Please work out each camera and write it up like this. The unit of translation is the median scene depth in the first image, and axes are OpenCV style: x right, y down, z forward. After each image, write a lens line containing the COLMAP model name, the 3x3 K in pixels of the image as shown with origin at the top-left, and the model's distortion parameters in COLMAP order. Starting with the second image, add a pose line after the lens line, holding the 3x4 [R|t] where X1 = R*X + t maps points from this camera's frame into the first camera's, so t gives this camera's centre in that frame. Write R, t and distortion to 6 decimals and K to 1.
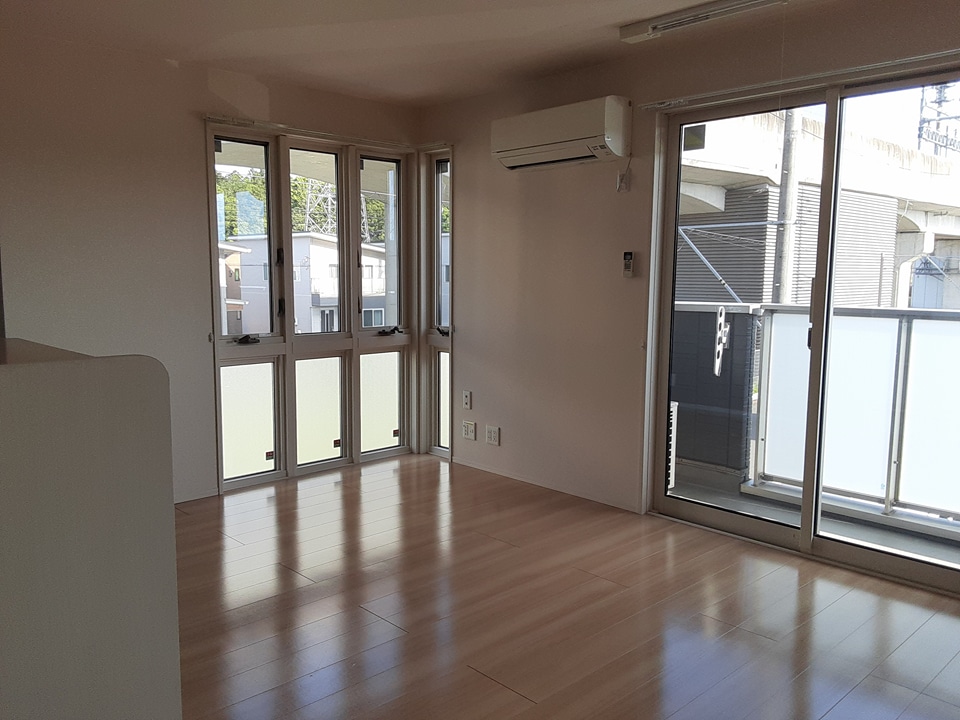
lens RADIAL K [[777.6, 0, 459.5], [0, 777.6, 365.0], [0, 0, 1]] dist [0.083603, -0.092167]
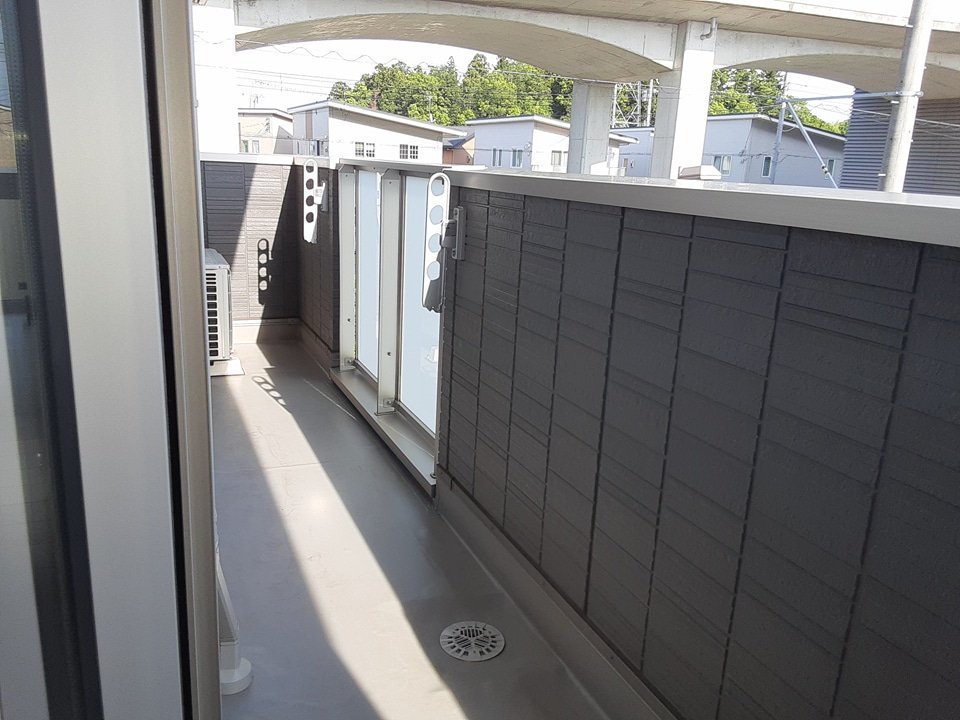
lens RADIAL K [[777.6, 0, 459.5], [0, 777.6, 365.0], [0, 0, 1]] dist [0.083603, -0.092167]
pose [[0.931281, 0.123793, -0.342624, 0.123160], [-0.077516, 0.986293, 0.145662, 0.001493], [0.355960, -0.109093, 0.928112, 0.034467]]
